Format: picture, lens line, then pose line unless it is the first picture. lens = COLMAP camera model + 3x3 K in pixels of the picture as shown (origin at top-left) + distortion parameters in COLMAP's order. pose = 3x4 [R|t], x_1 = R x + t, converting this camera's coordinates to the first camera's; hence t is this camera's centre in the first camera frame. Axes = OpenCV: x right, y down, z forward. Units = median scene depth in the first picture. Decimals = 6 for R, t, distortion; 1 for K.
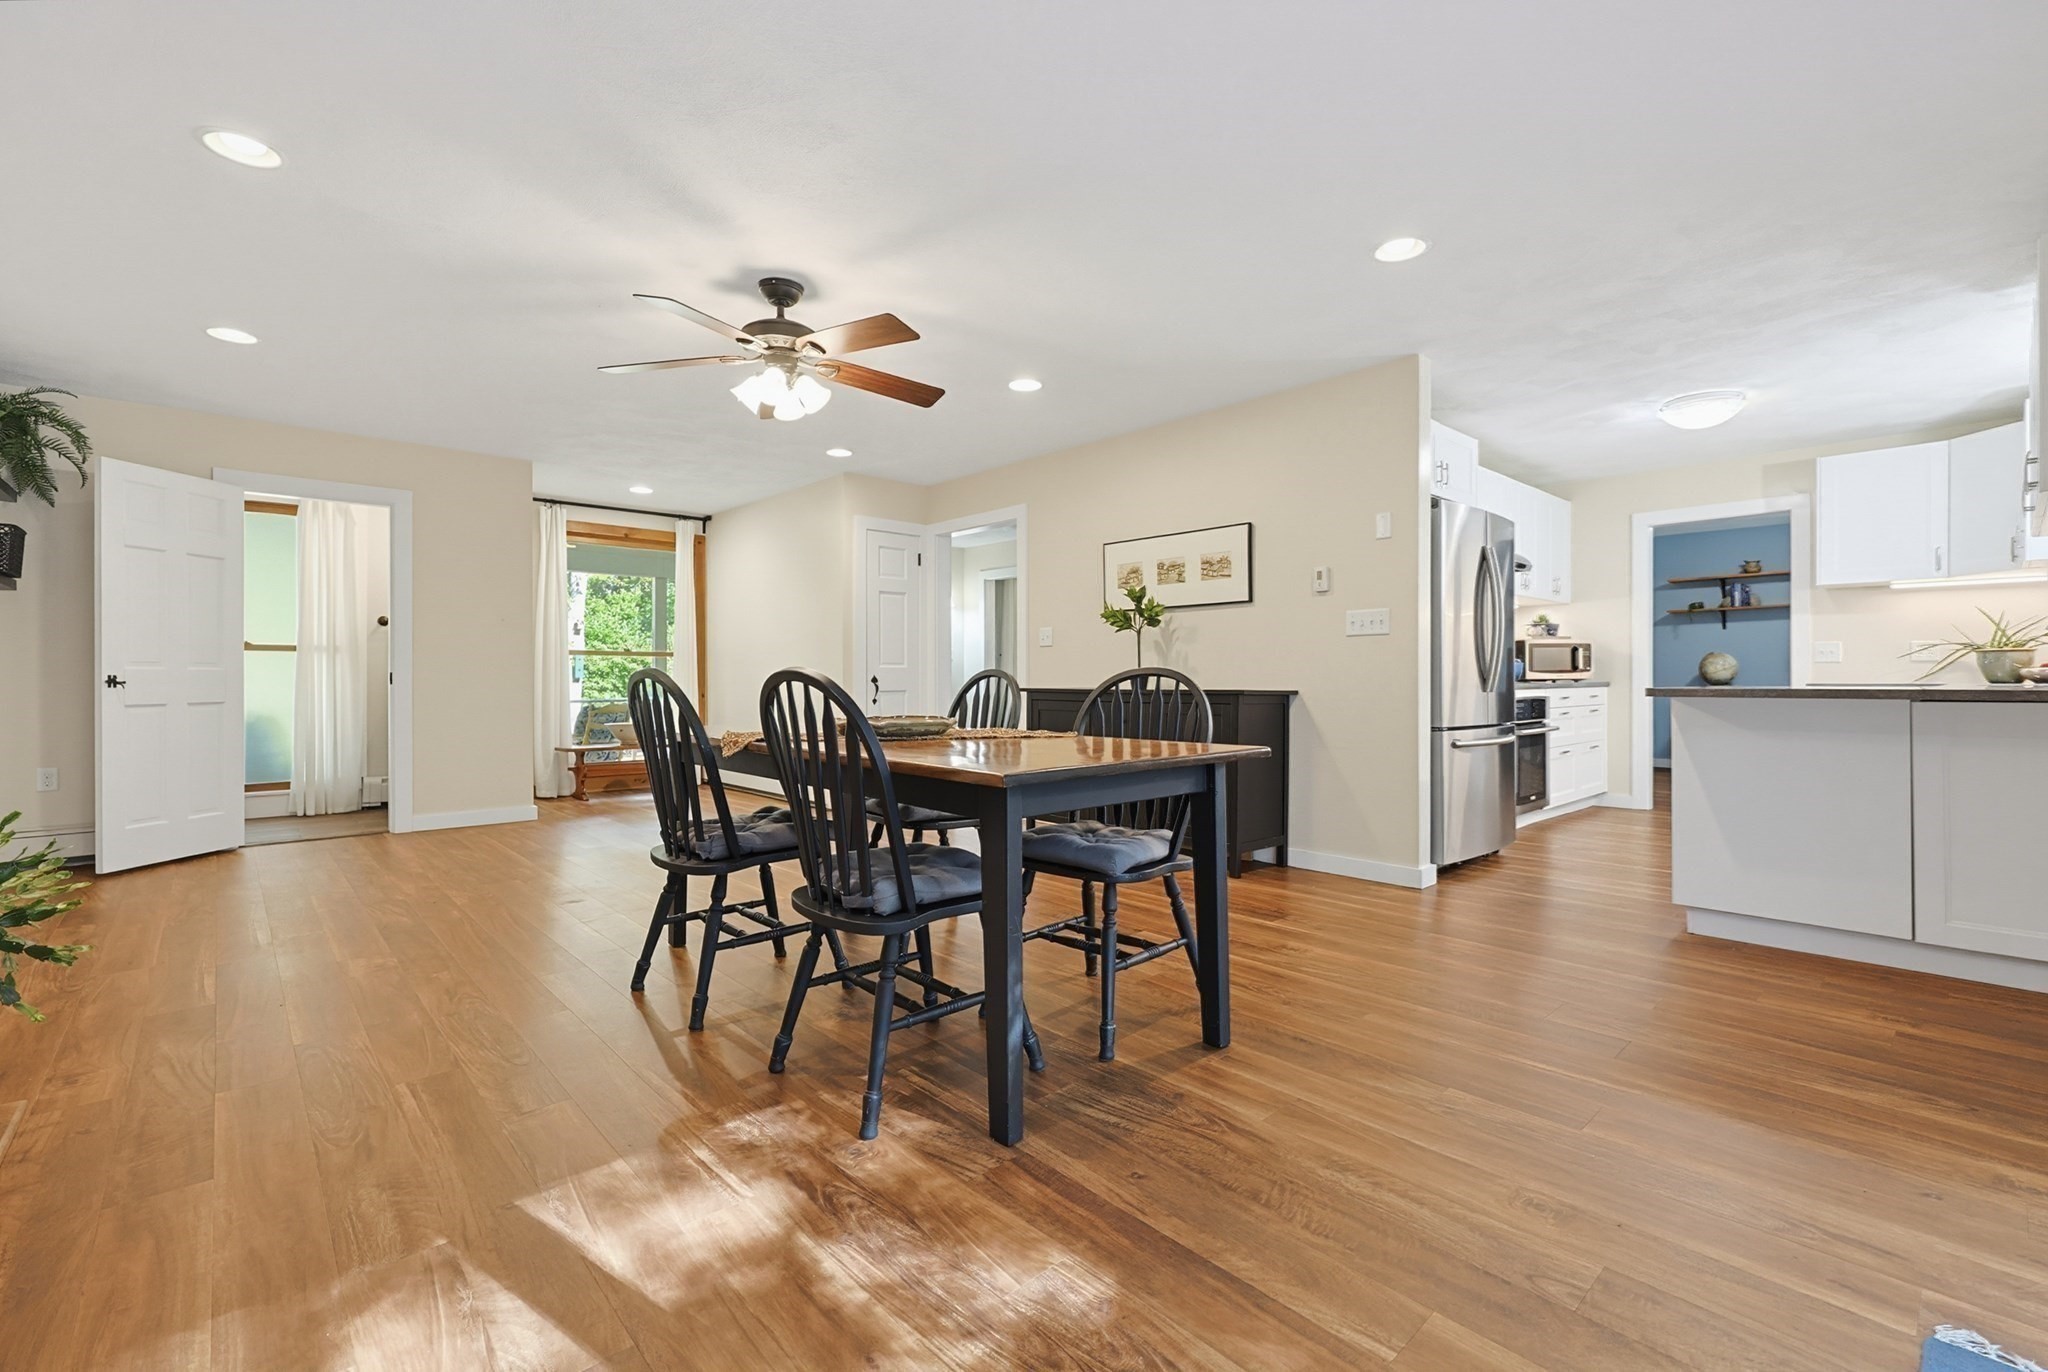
lens RADIAL K [[892.3, 0, 1012.8], [0, 892.3, 676.5], [0, 0, 1]] dist [-0.001609, -0.000331]
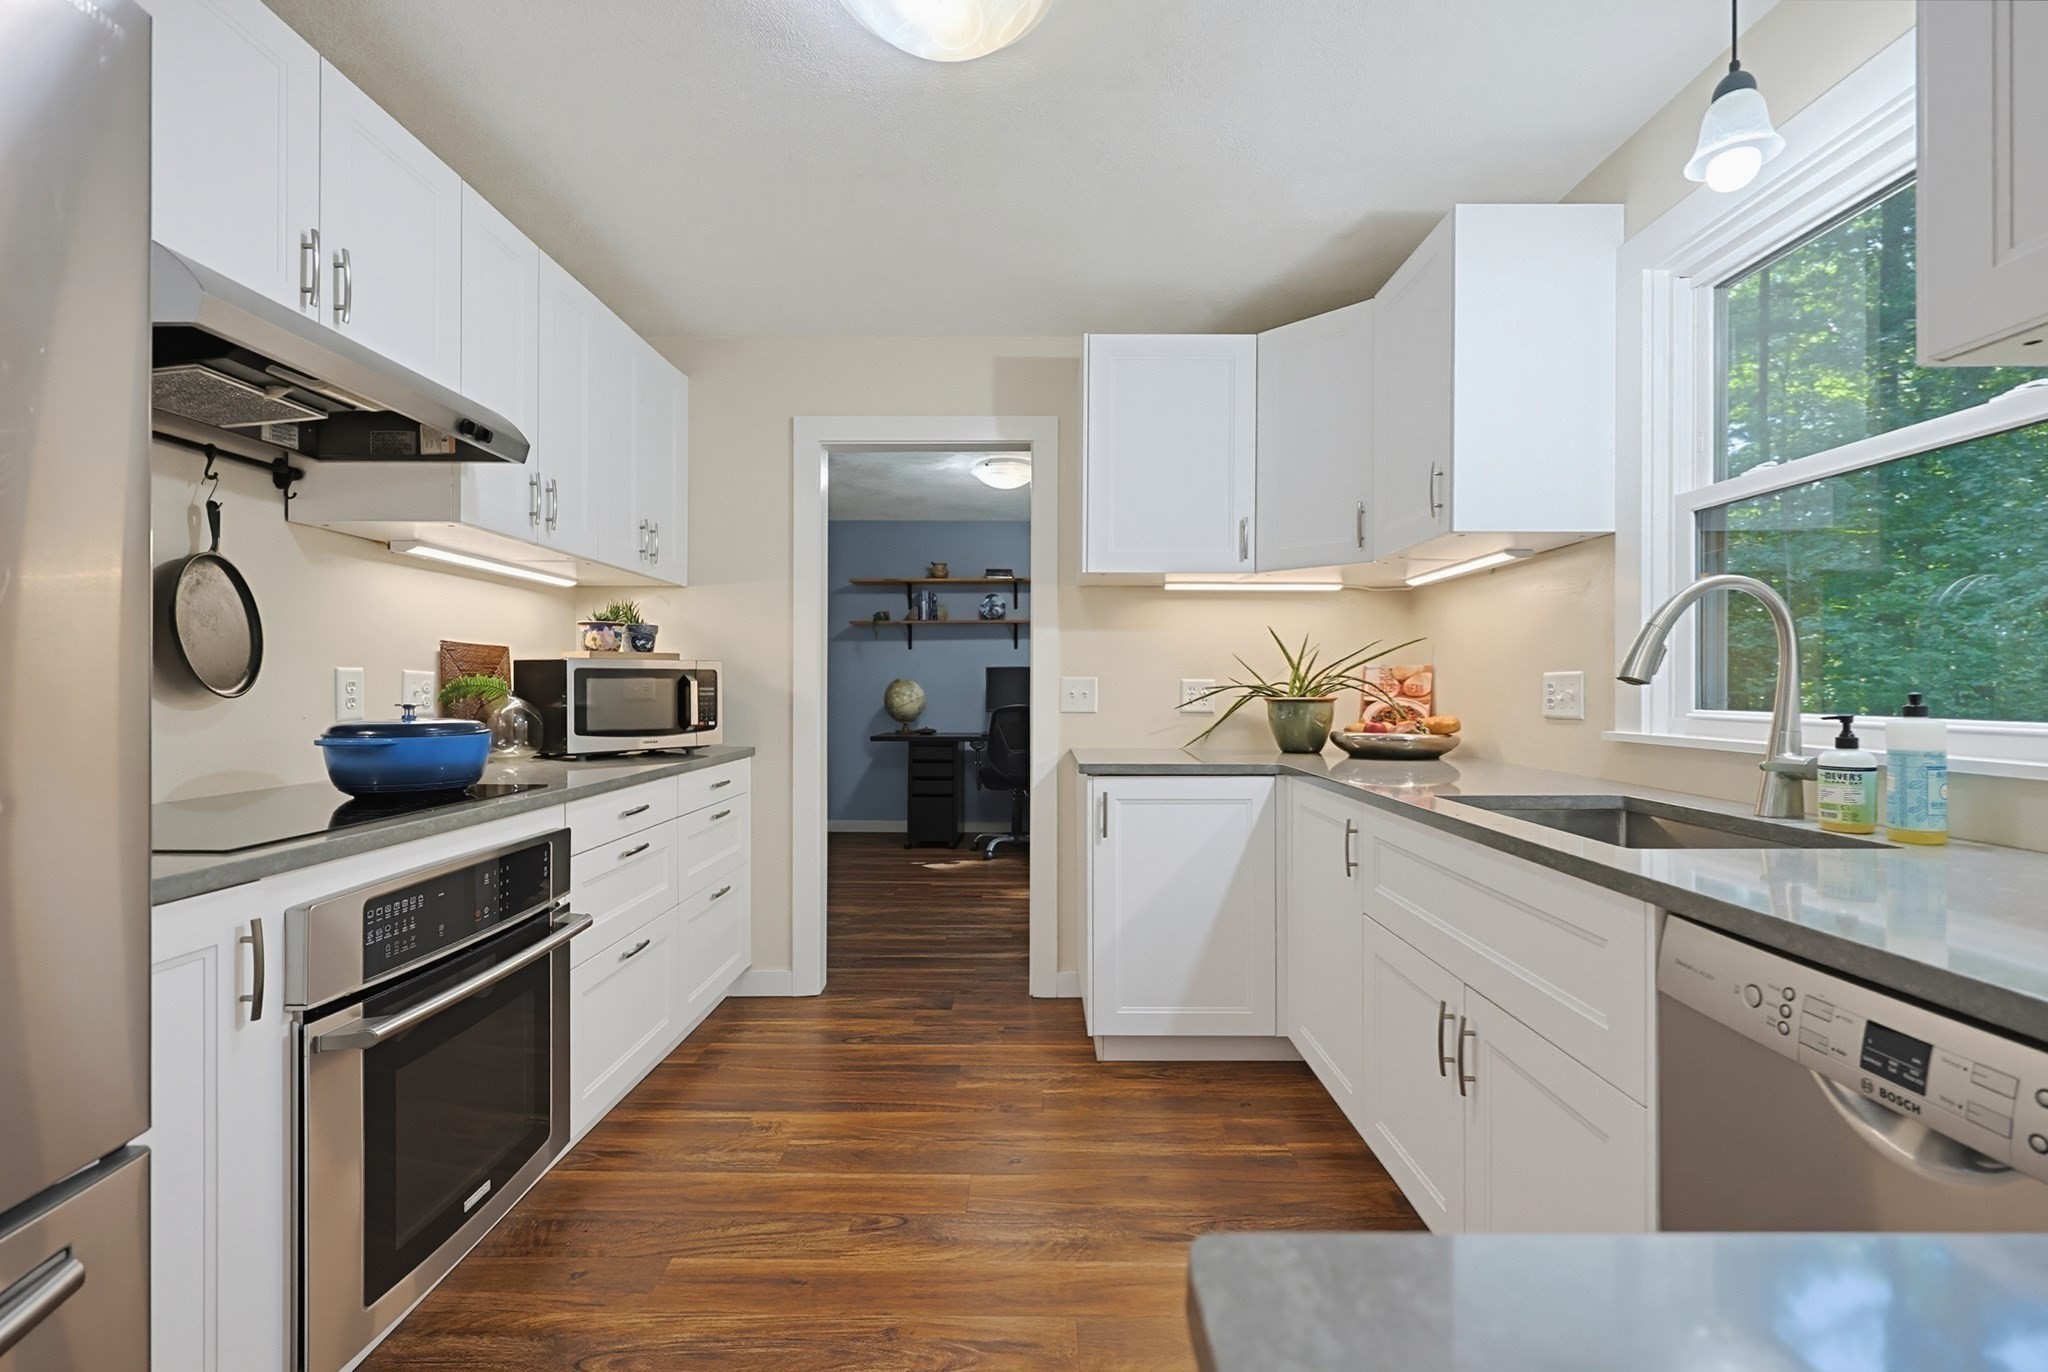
lens RADIAL K [[878.8, 0, 1024.0], [0, 878.8, 686.0], [0, 0, 1]] dist [0.000238, -0.000022]
pose [[0.673286, 0.003842, 0.739372, 0.414814], [-0.004896, 0.999988, -0.000738, -0.029027], [-0.739366, -0.003124, 0.673297, 0.567269]]
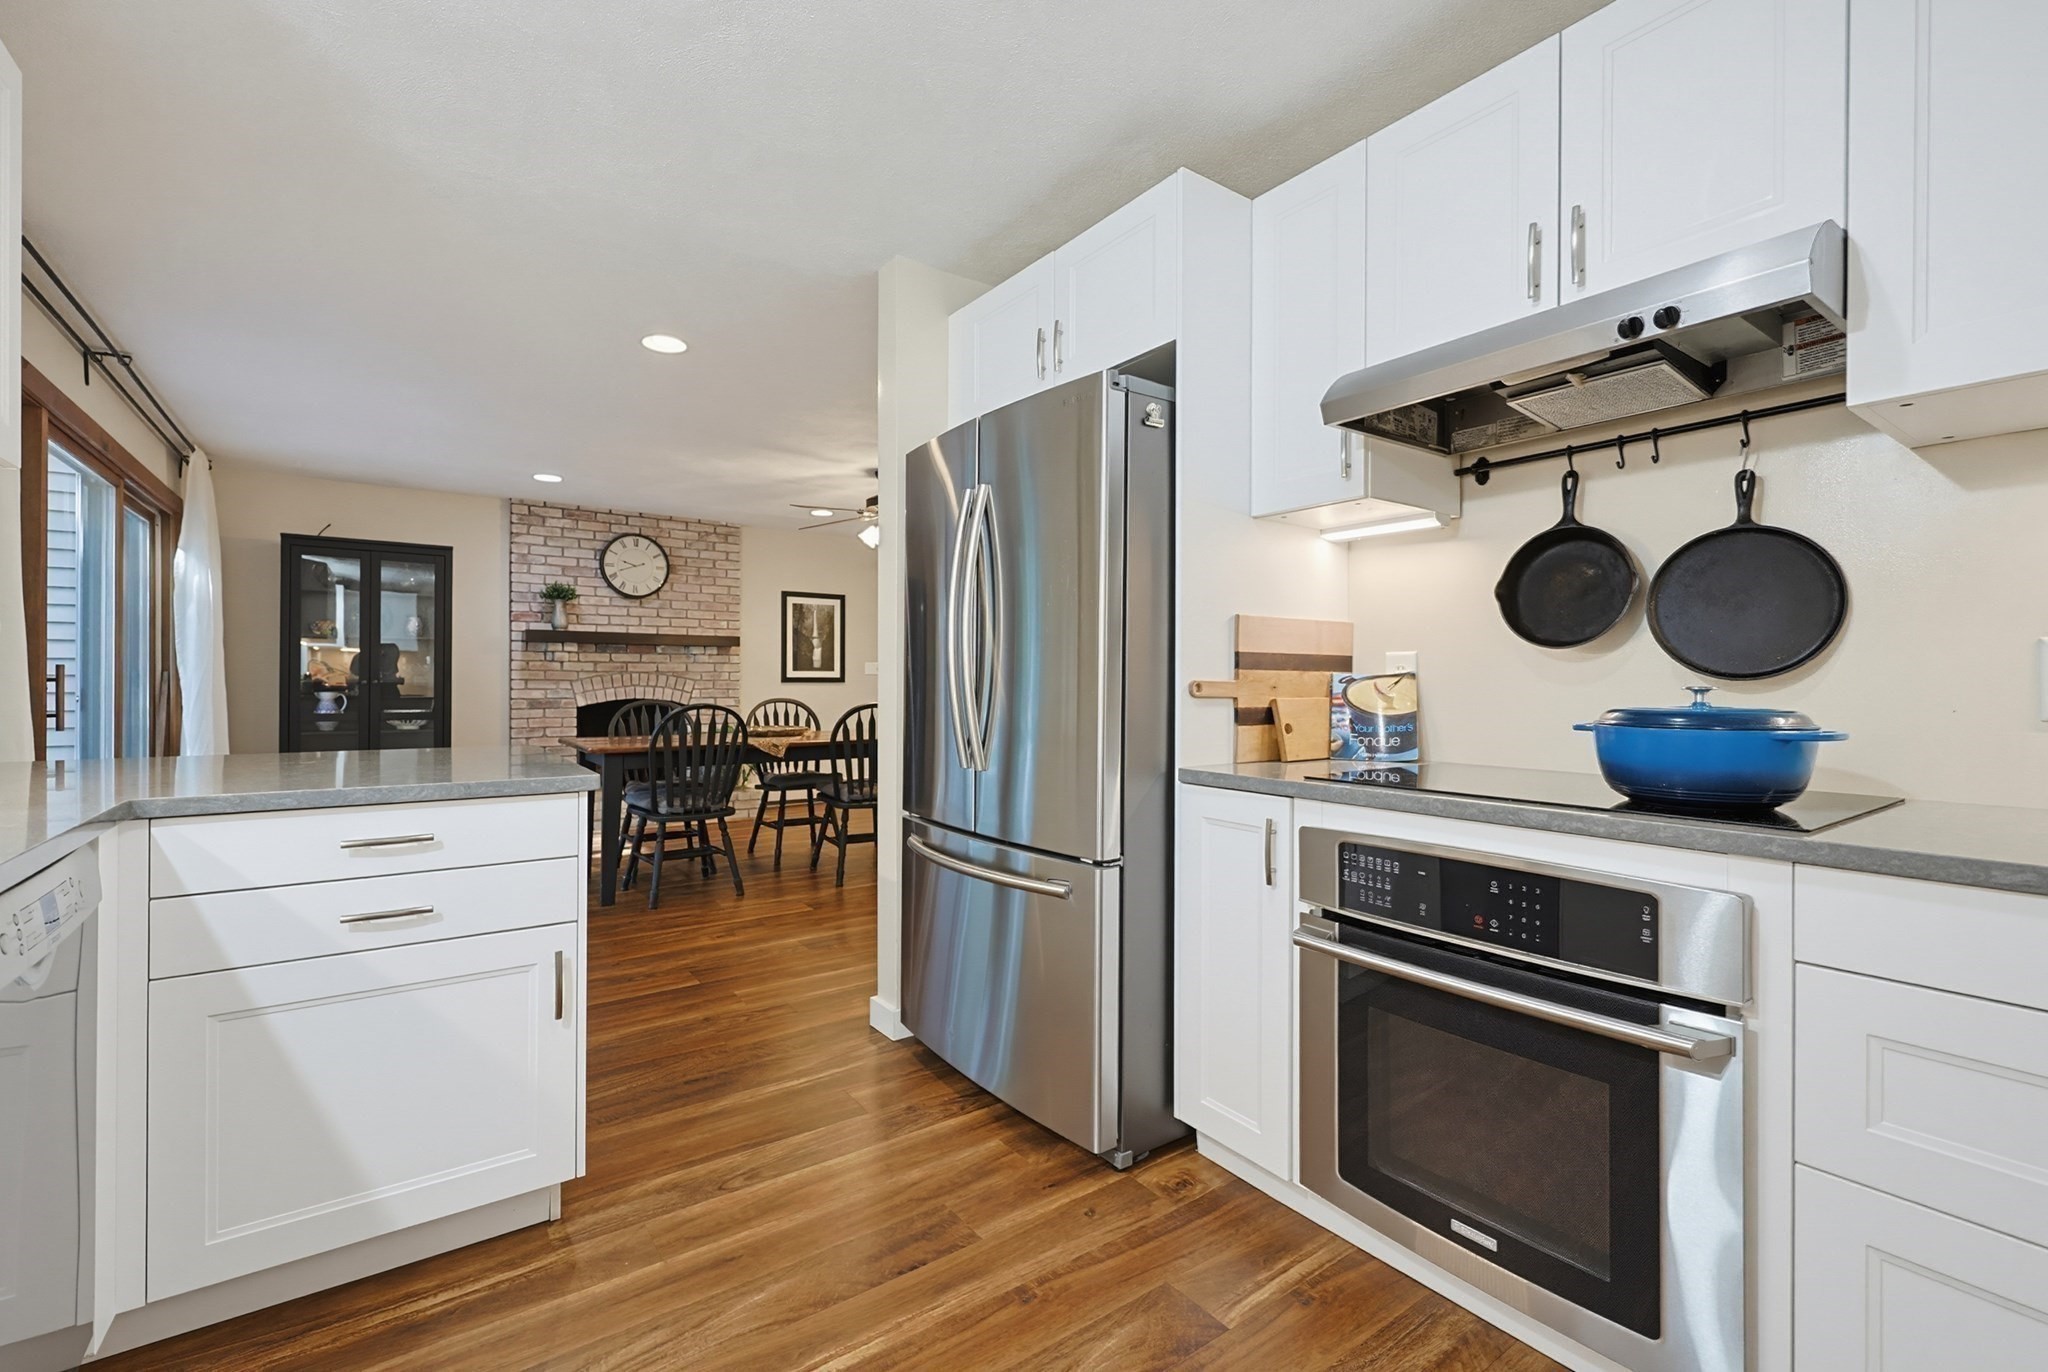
lens RADIAL K [[886.9, 0, 1020.9], [0, 886.9, 685.4], [0, 0, 1]] dist [-0.000880, 0.000292]
pose [[-0.099746, 0.005261, -0.994999, 0.720205], [-0.002989, 0.999980, 0.005587, -0.023849], [0.995008, 0.003531, -0.099729, 0.752004]]
